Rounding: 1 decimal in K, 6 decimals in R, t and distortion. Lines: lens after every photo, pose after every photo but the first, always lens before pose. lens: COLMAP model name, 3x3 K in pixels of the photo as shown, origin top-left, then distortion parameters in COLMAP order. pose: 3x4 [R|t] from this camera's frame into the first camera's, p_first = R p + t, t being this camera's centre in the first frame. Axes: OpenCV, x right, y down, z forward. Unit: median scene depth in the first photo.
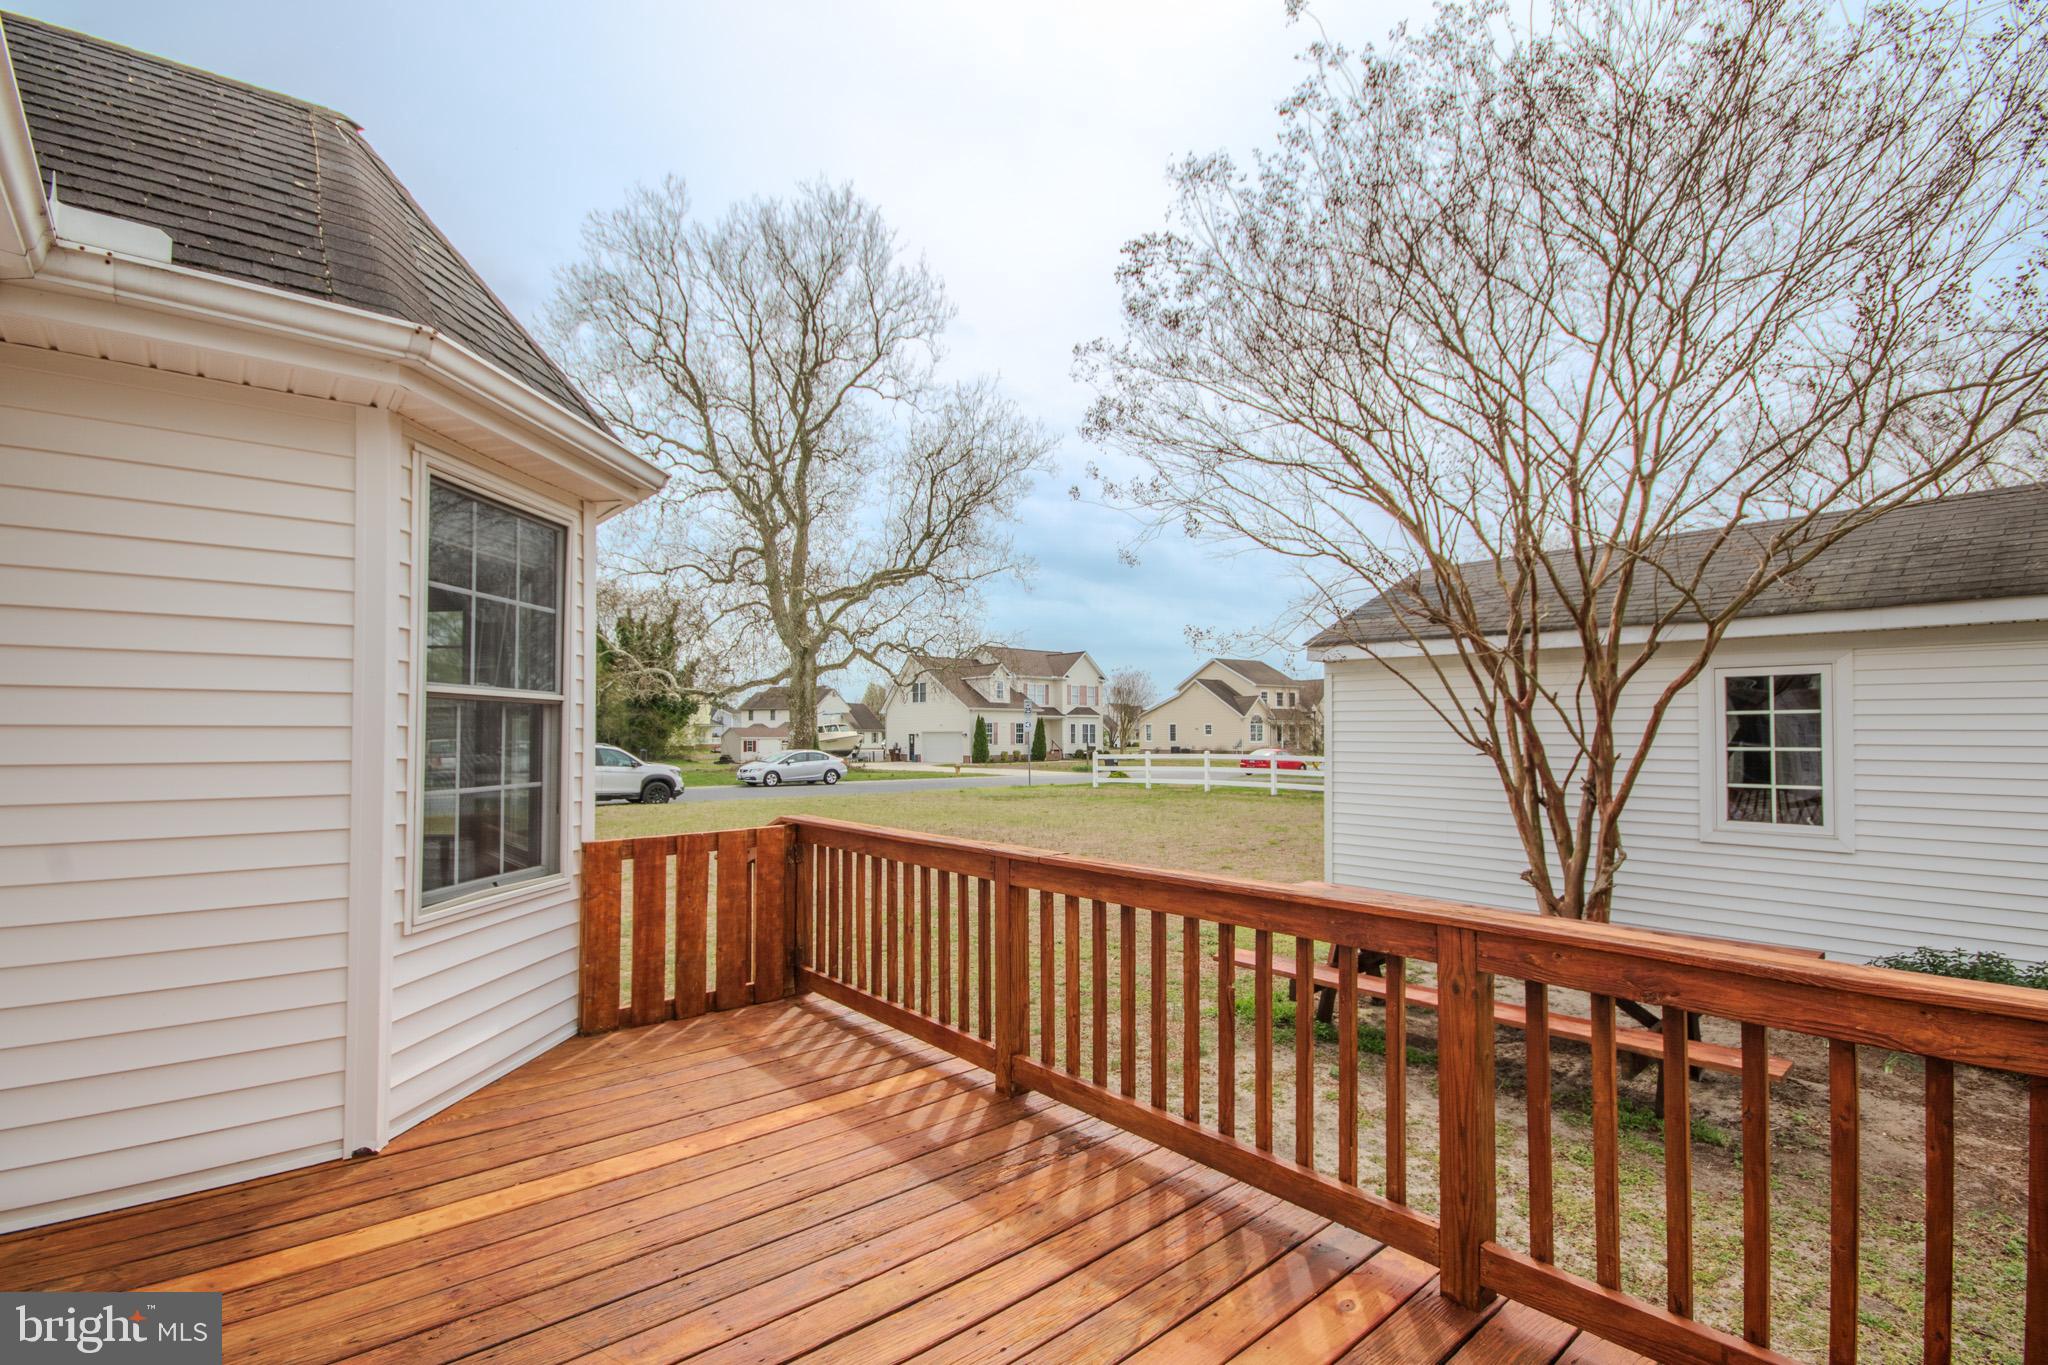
lens RADIAL K [[954.0, 0, 1026.1], [0, 954.0, 716.1], [0, 0, 1]] dist [0.000429, 0.000033]
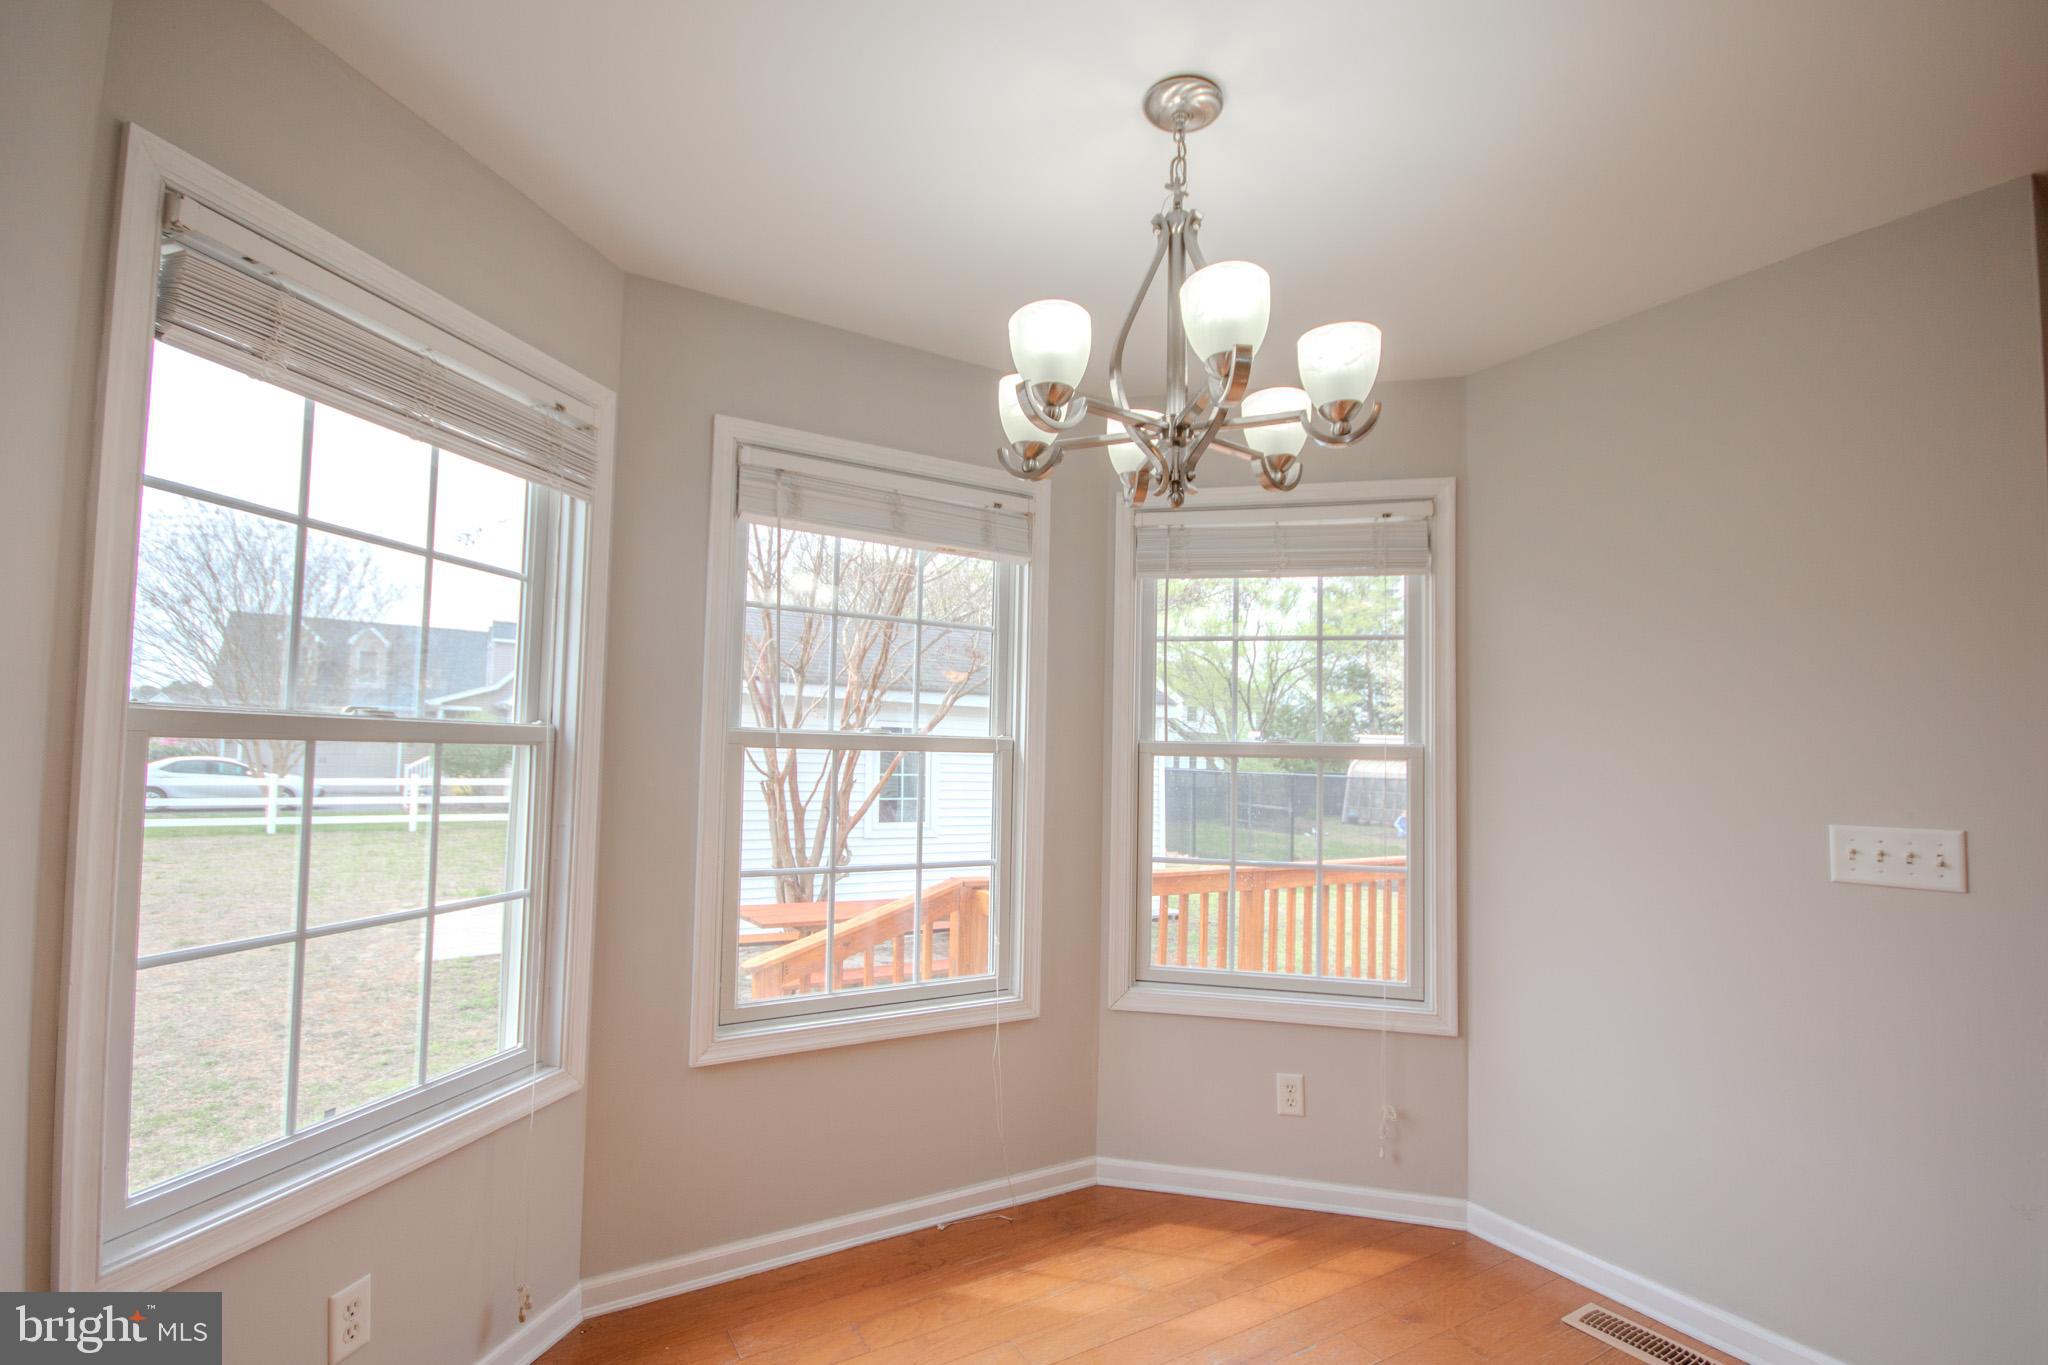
lens RADIAL K [[950.4, 0, 1027.6], [0, 950.4, 714.5], [0, 0, 1]] dist [0.005680, -0.008313]
pose [[0.152745, 0.049409, 0.987030, -0.708104], [-0.040258, 0.998232, -0.043740, -0.003304], [-0.987445, -0.033055, 0.154464, 0.554808]]
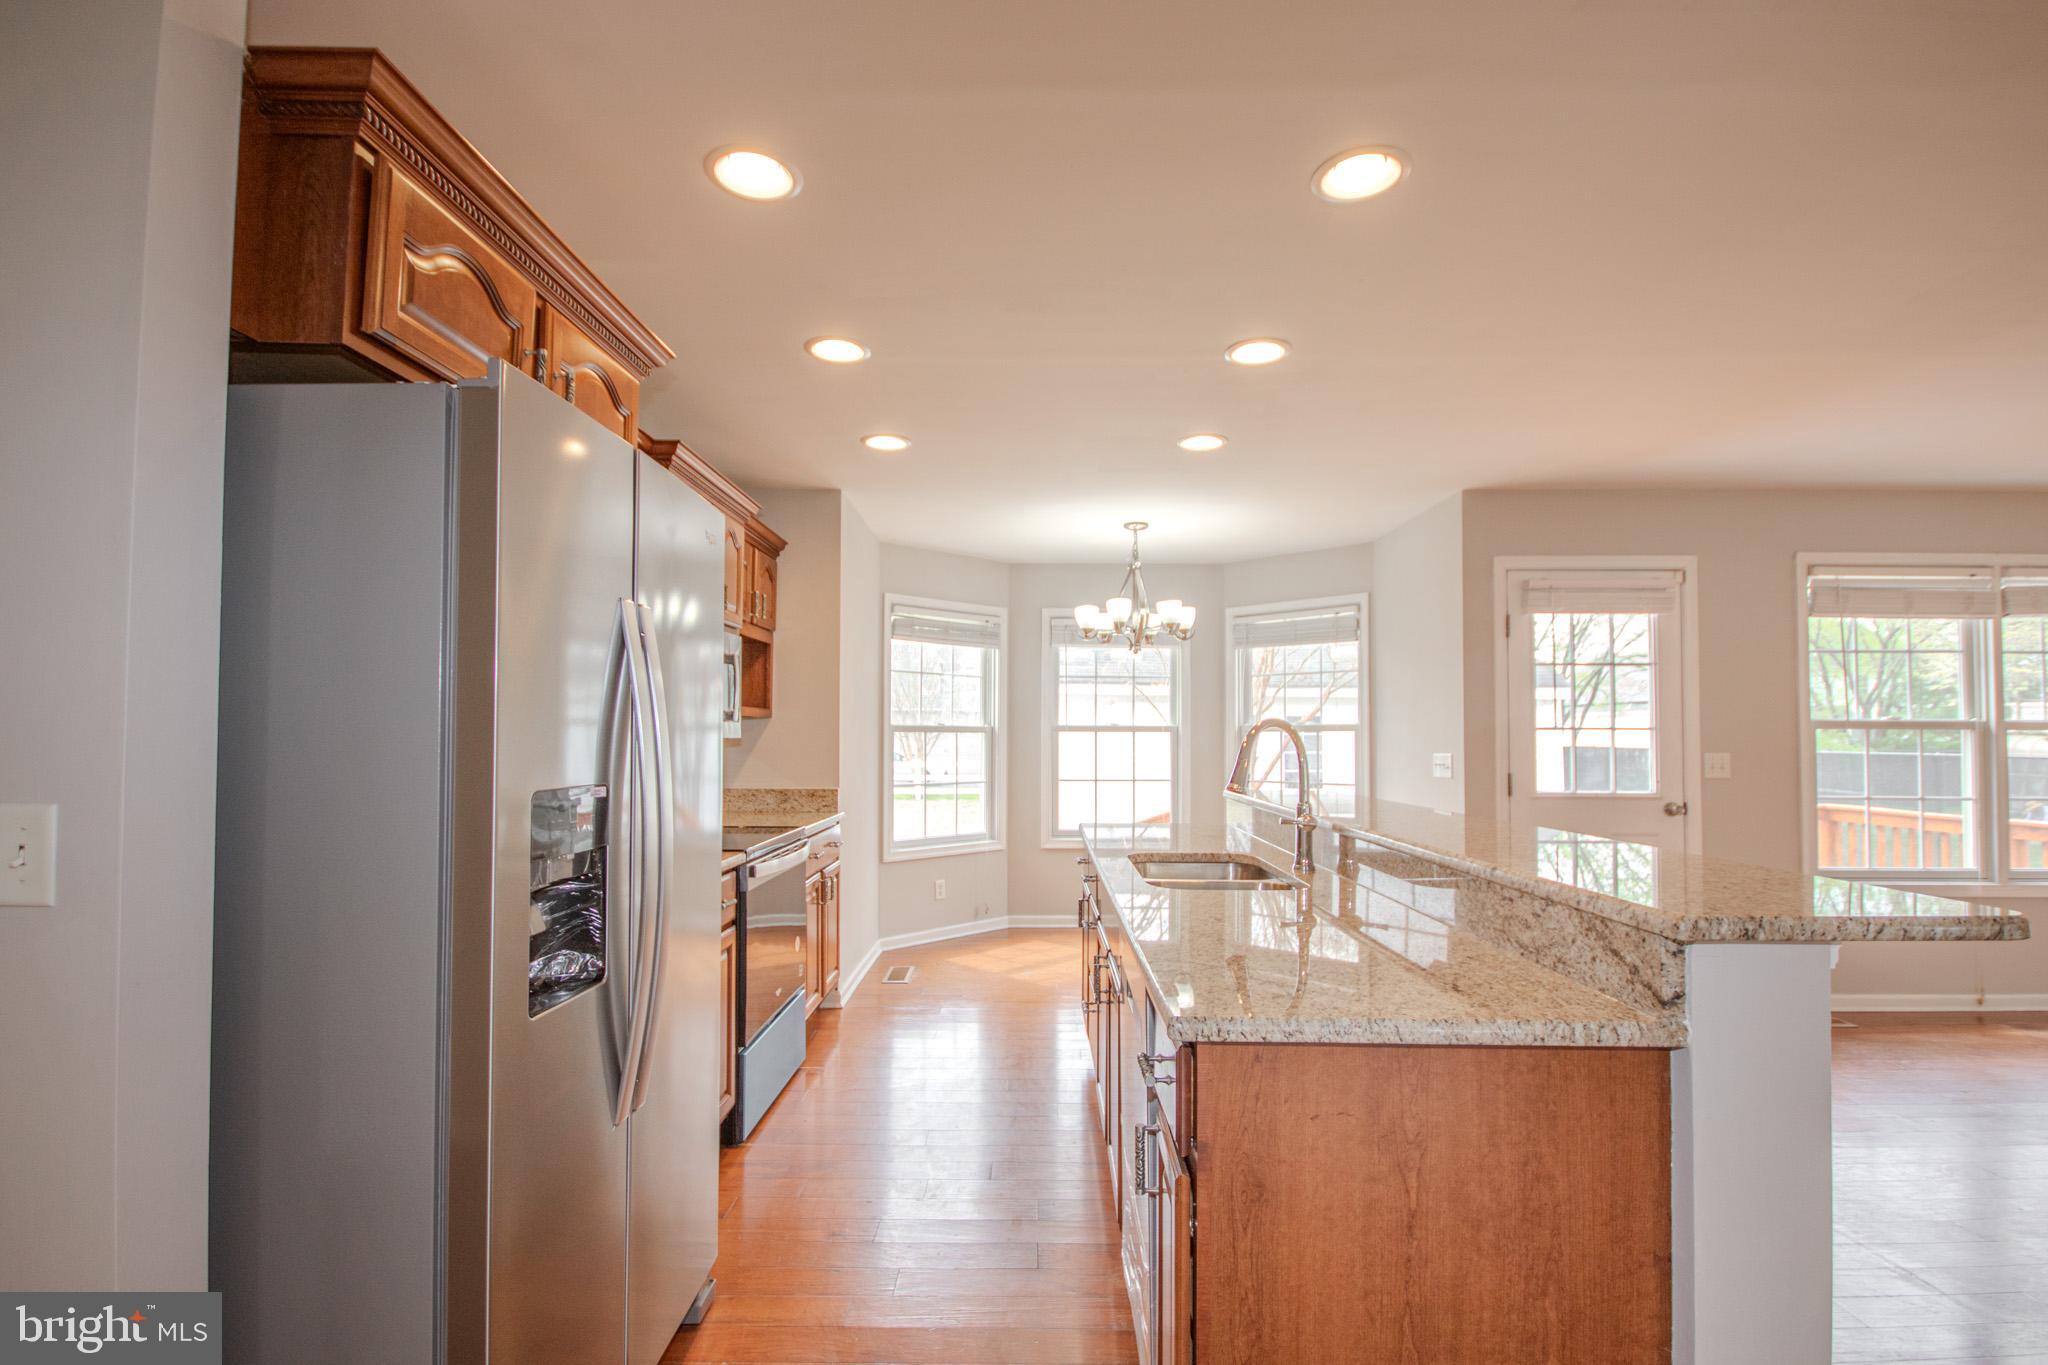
lens RADIAL K [[950.4, 0, 1027.6], [0, 950.4, 714.5], [0, 0, 1]] dist [0.005680, -0.008313]
pose [[0.651445, 0.023854, 0.758320, -1.091391], [-0.019503, 0.999702, -0.014693, -0.005027], [-0.758445, -0.005218, 0.651716, 0.139374]]
